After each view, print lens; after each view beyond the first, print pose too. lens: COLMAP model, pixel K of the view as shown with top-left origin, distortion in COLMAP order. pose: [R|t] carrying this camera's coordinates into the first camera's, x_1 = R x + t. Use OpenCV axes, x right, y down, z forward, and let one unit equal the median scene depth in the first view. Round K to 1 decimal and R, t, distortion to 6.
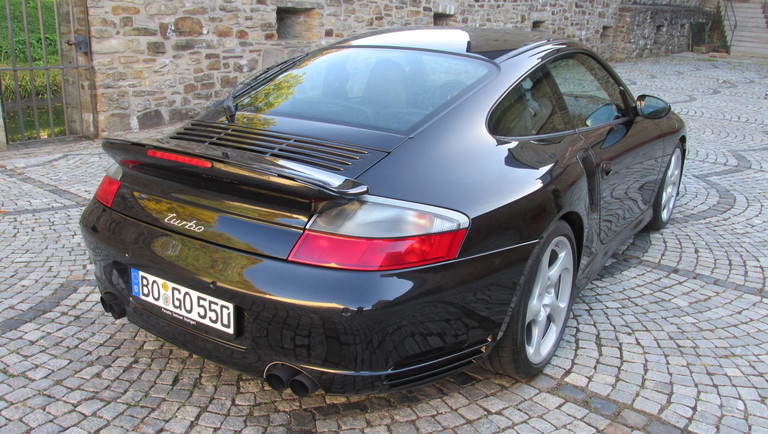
lens RADIAL K [[681.7, 0, 384.0], [0, 681.7, 217.0], [0, 0, 1]] dist [-0.002803, -0.024172]
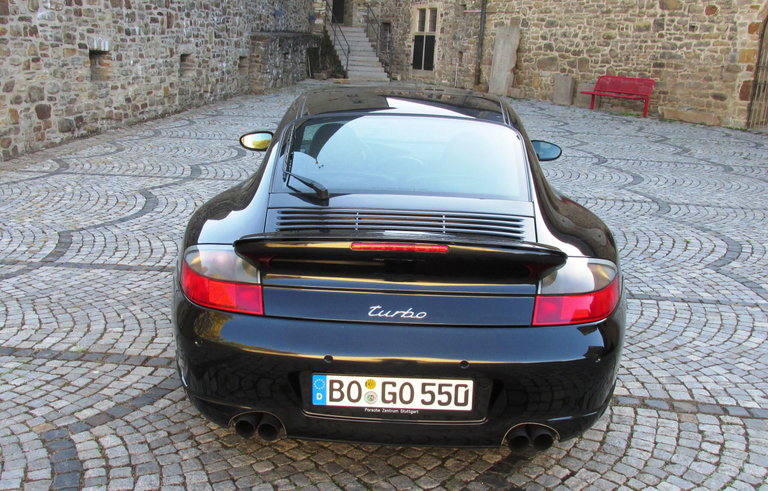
lens RADIAL K [[802.0, 0, 353.6], [0, 802.0, 245.9], [0, 0, 1]] dist [0.000865, 0.001452]
pose [[0.859763, -0.144601, 0.489794, -0.182423], [0.161260, 0.986877, 0.008286, -0.021324], [-0.484565, 0.071860, 0.871799, 0.005115]]
